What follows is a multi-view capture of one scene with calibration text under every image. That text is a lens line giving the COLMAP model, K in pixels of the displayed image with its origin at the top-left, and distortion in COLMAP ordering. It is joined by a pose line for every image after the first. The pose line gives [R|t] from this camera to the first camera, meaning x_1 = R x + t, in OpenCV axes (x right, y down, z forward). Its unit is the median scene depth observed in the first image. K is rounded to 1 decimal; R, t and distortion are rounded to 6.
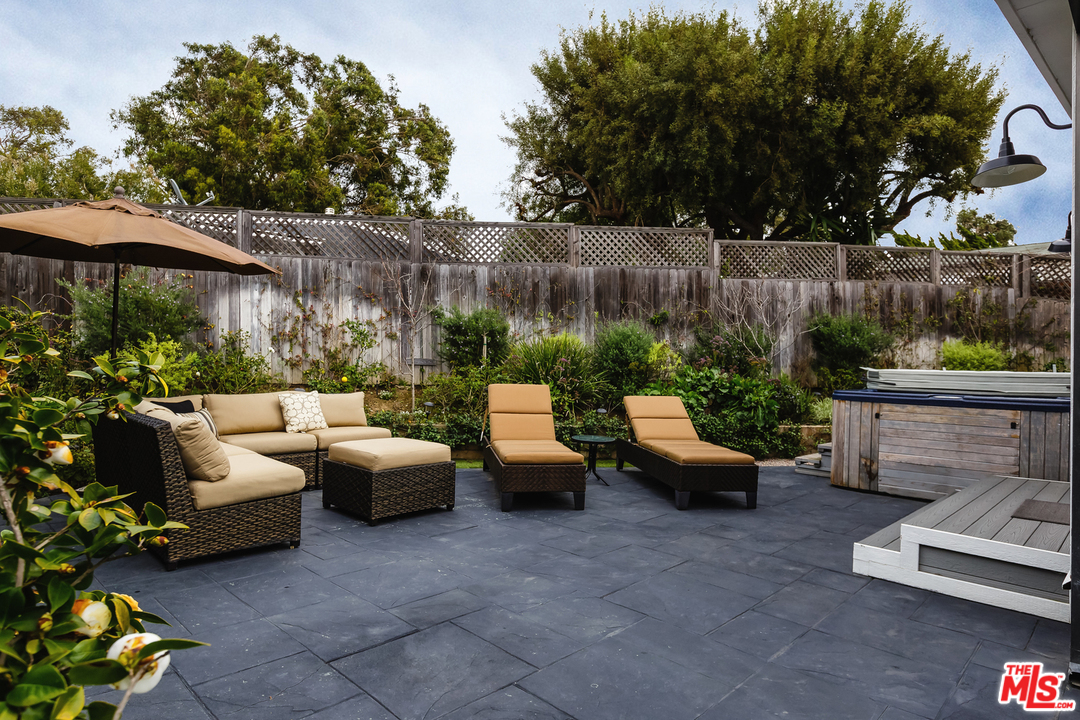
lens RADIAL K [[636.3, 0, 532.9], [0, 636.3, 395.2], [0, 0, 1]] dist [0.000844, -0.003959]
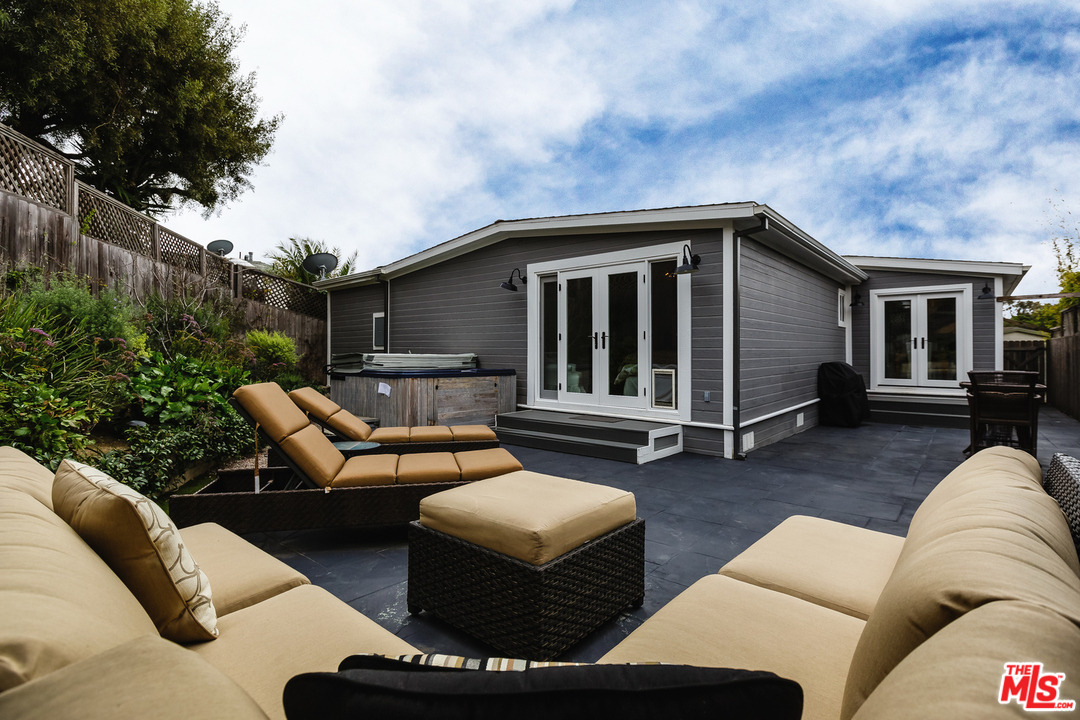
lens RADIAL K [[519.3, 0, 543.5], [0, 519.3, 356.1], [0, 0, 1]] dist [-0.012678, 0.000808]
pose [[-0.095896, -0.010992, 0.995331, -0.530949], [0.048511, 0.998699, 0.015703, -0.037063], [-0.994208, 0.049791, -0.095238, 0.800465]]
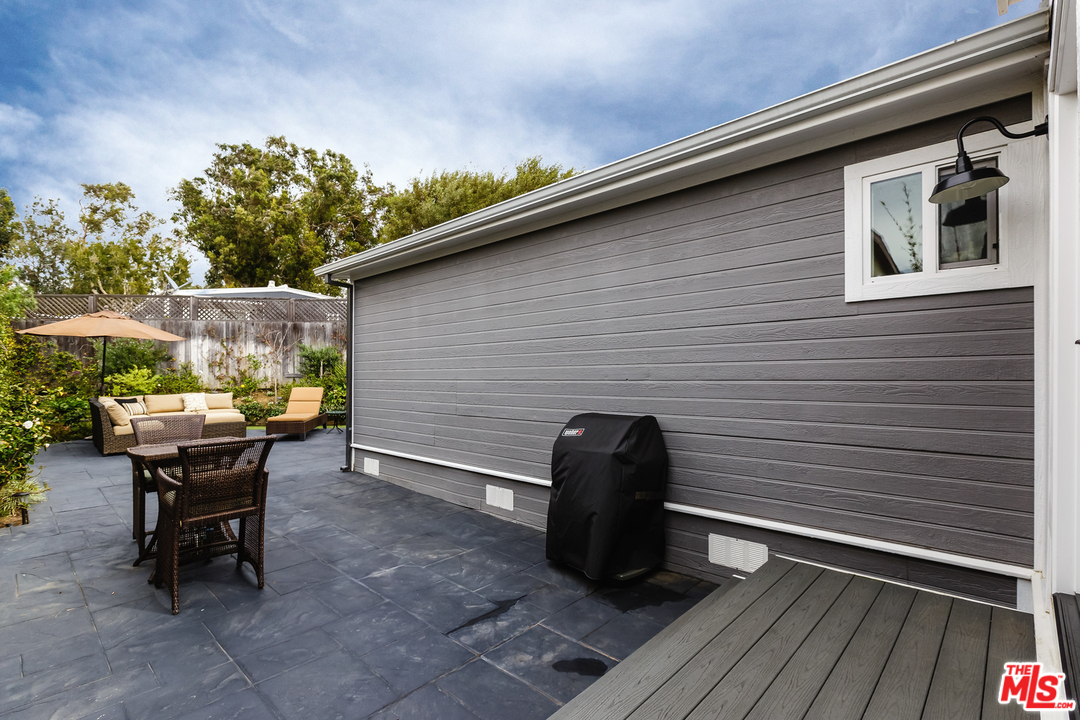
lens RADIAL K [[519.3, 0, 536.5], [0, 519.3, 363.6], [0, 0, 1]] dist [-0.012678, 0.000808]
pose [[0.999494, -0.018928, 0.025544, 0.486332], [0.020241, 0.998432, -0.052184, 0.005328], [-0.024517, 0.052675, 0.998311, -0.508496]]
